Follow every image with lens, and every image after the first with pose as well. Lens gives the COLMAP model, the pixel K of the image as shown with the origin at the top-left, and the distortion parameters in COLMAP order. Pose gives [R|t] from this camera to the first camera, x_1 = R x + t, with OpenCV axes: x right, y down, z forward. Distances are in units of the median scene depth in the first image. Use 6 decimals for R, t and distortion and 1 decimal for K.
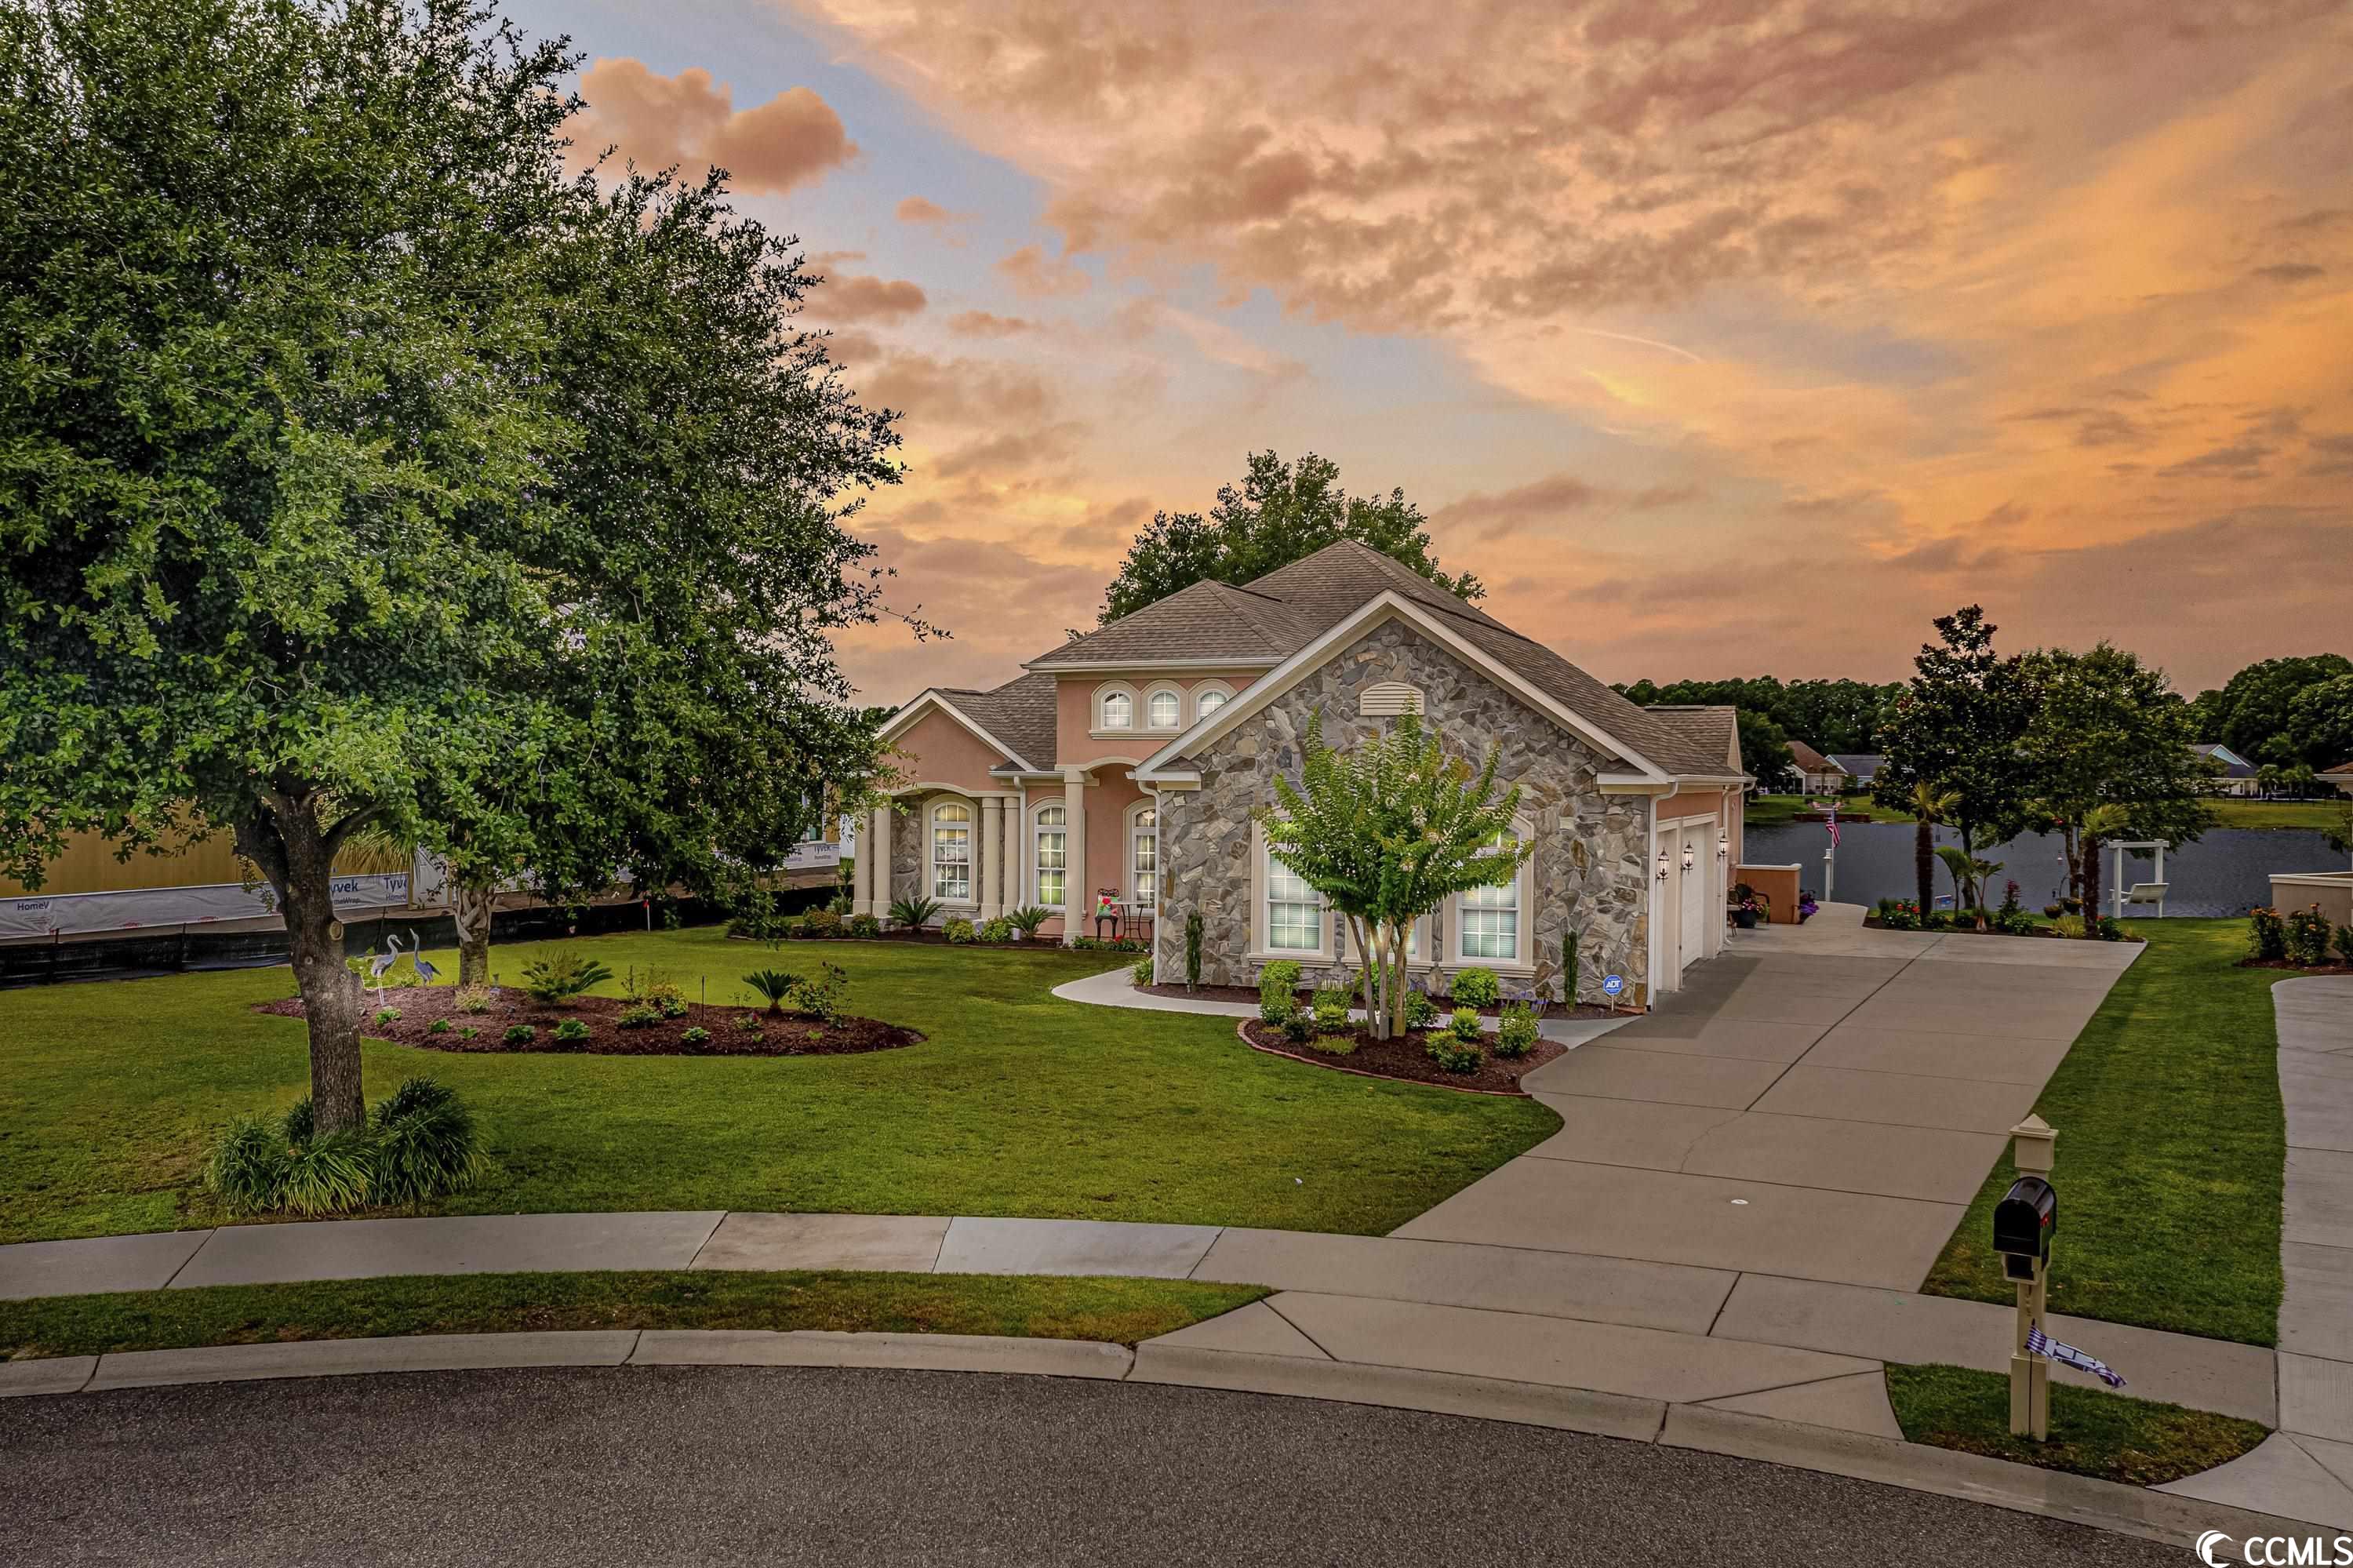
lens RADIAL K [[1828.3, 0, 1176.5], [0, 1828.3, 784.0], [0, 0, 1]] dist [0.000804, 0.006416]
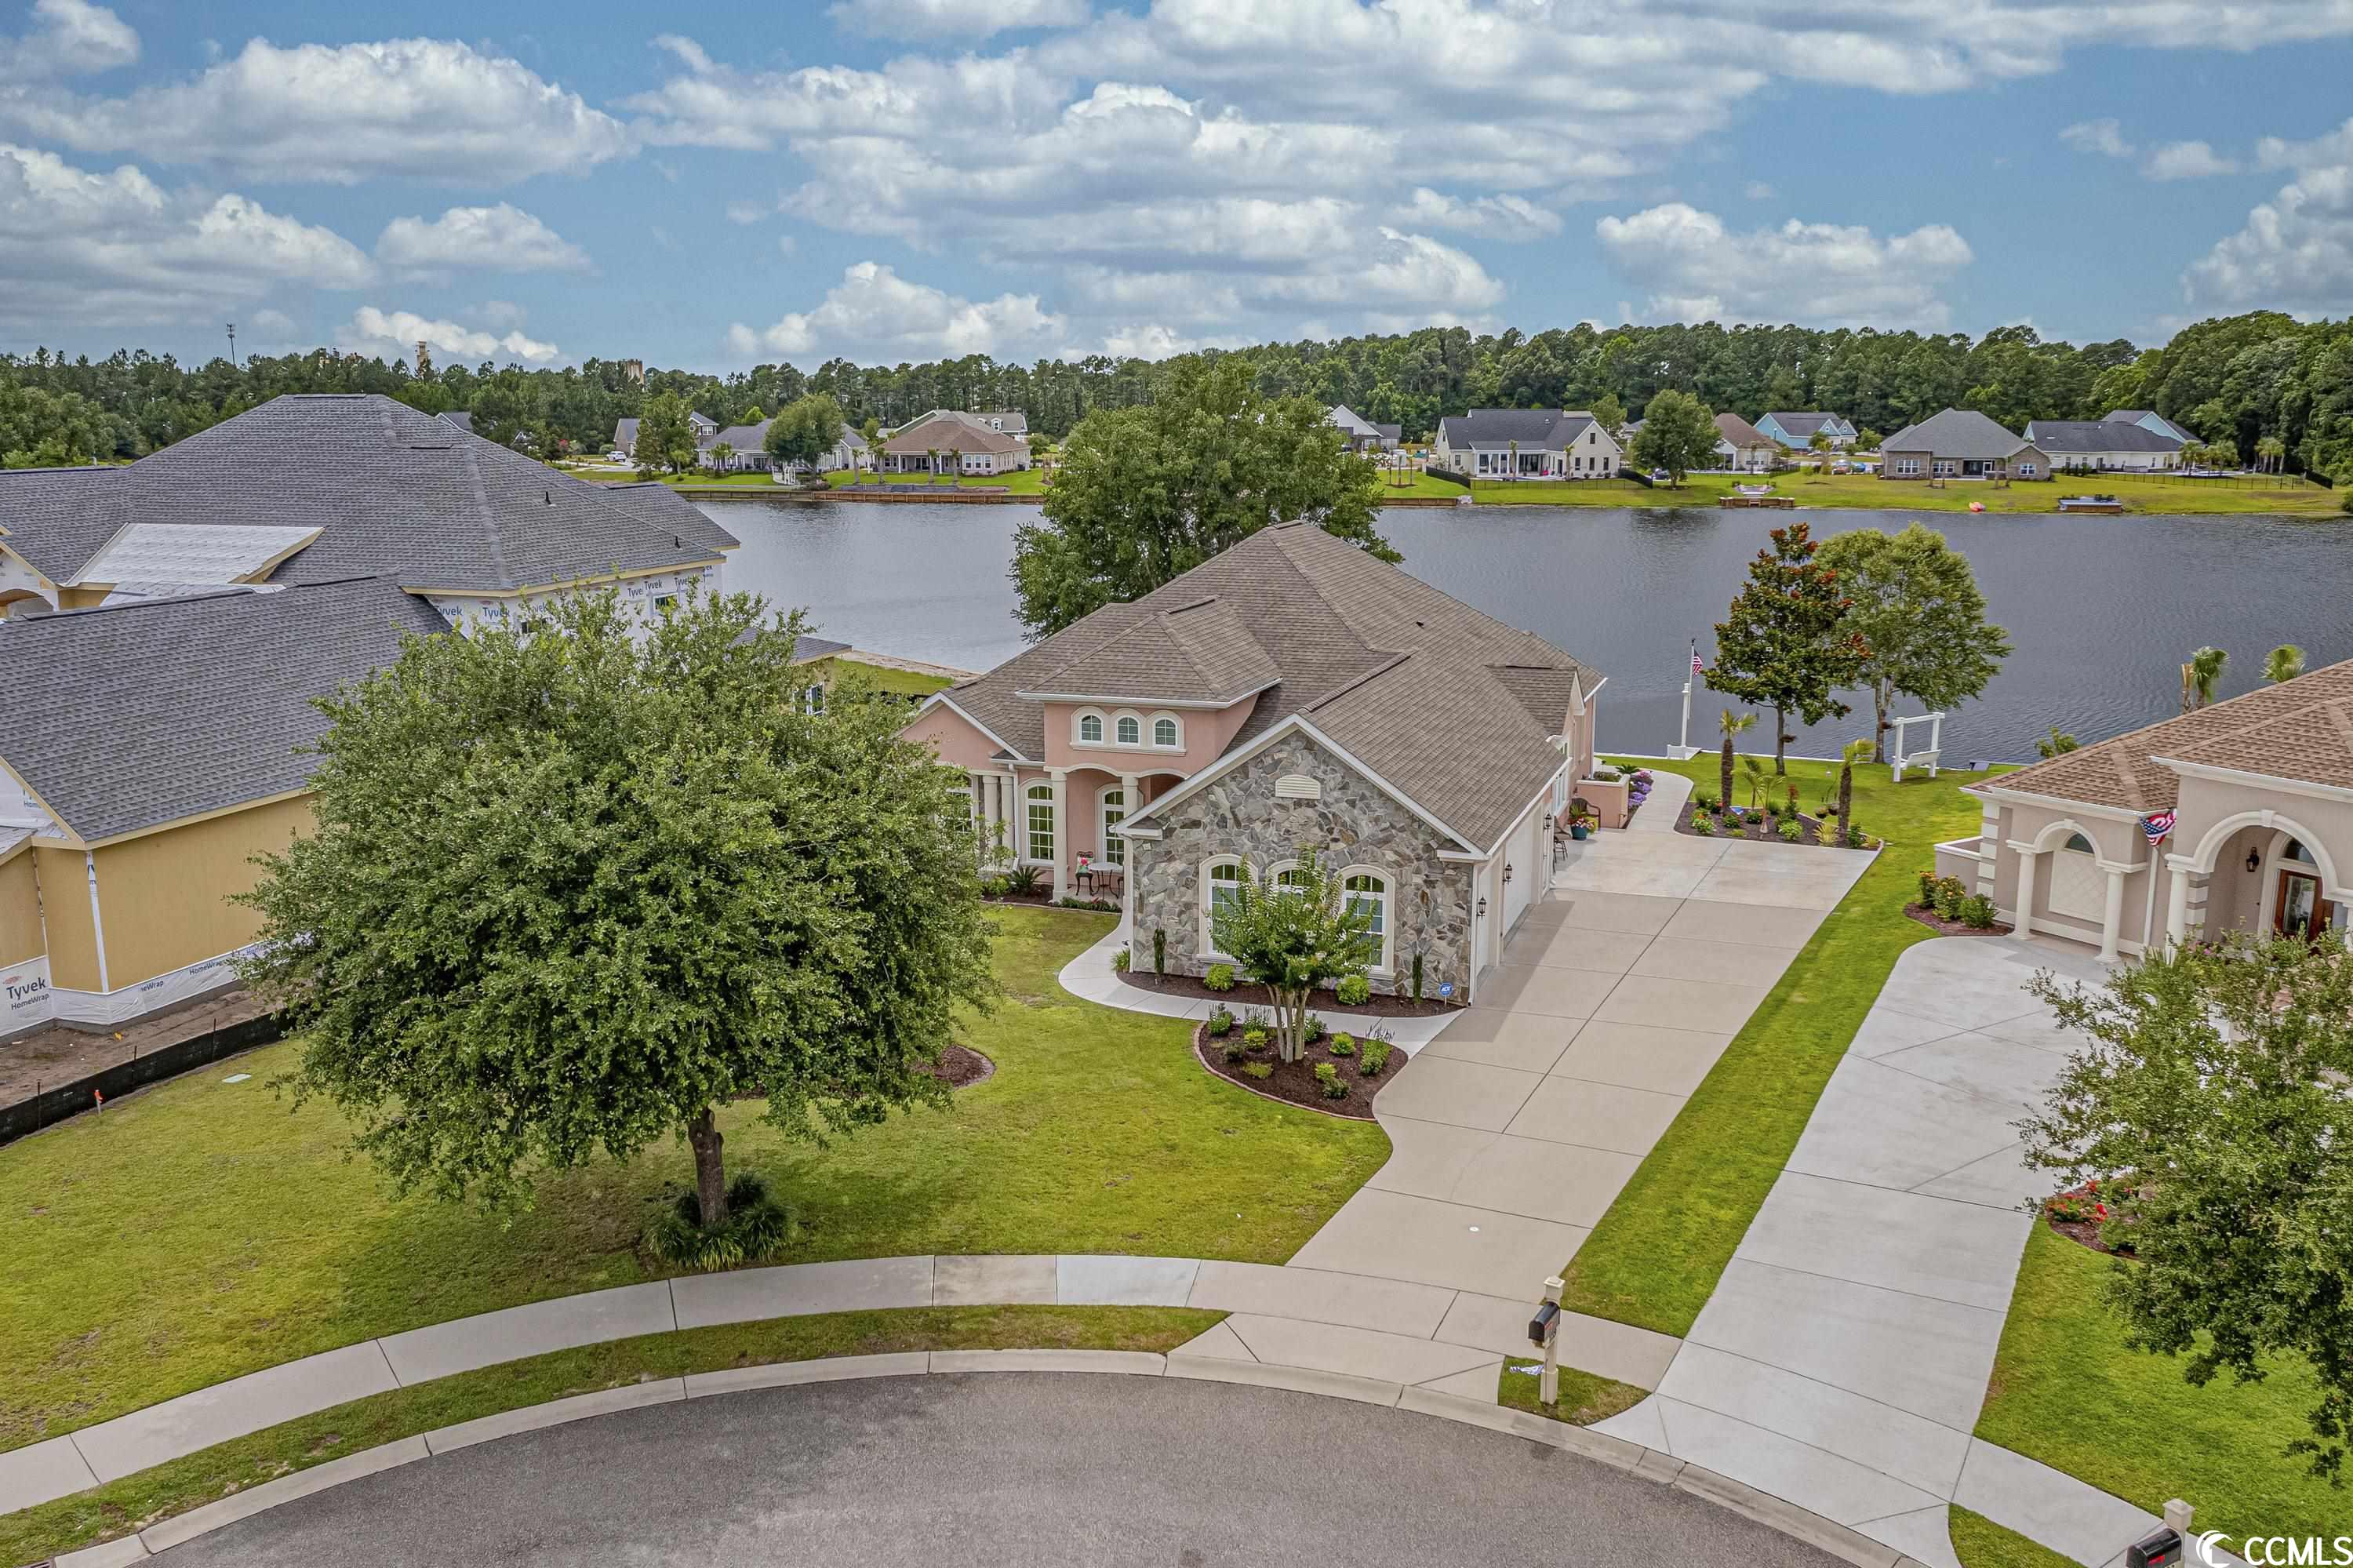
lens RADIAL K [[1950.3, 0, 1201.3], [0, 1950.3, 812.5], [0, 0, 1]] dist [0.000149, 0.002707]
pose [[0.998272, -0.020980, 0.054887, -0.041462], [0.009391, 0.979044, 0.203434, -0.345117], [-0.058005, -0.202567, 0.977549, -0.491335]]
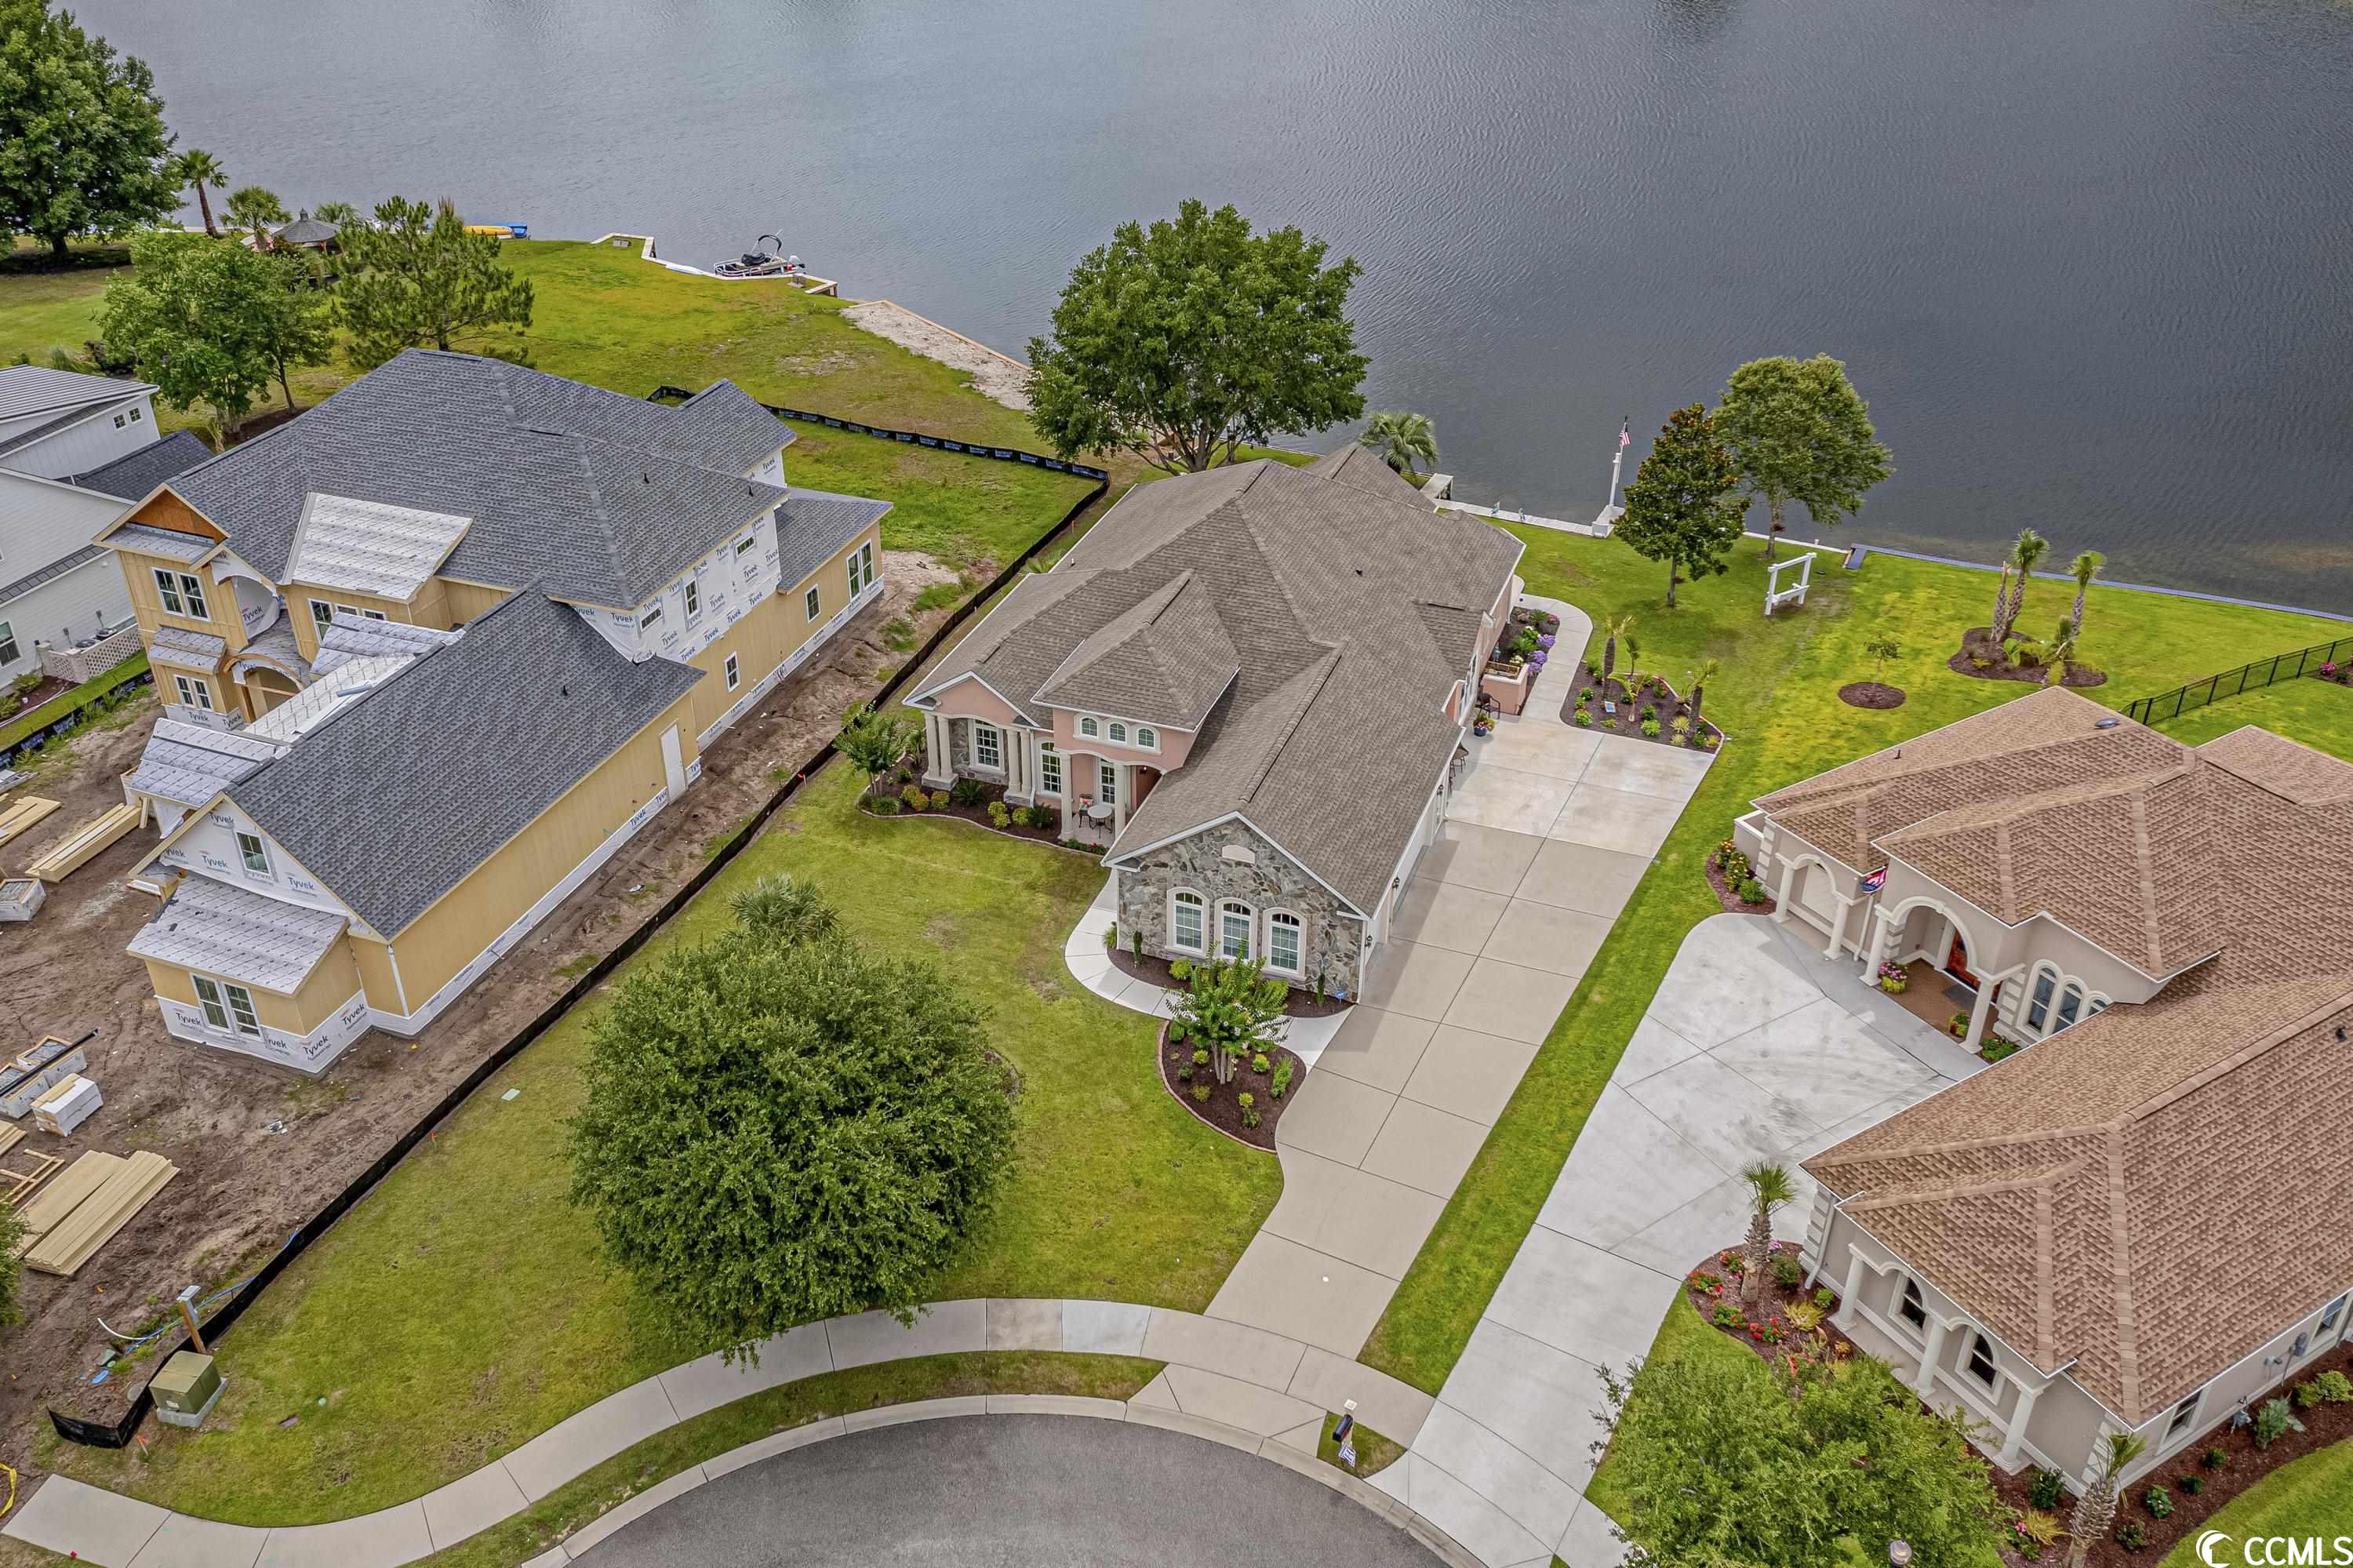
lens RADIAL K [[1910.0, 0, 1176.5], [0, 1910.0, 784.0], [0, 0, 1]] dist [-0.010852, 0.001273]
pose [[0.999437, -0.022963, 0.024446, 0.005153], [0.007040, 0.856250, 0.516514, -1.185593], [-0.032793, -0.516051, 0.855930, -0.706129]]
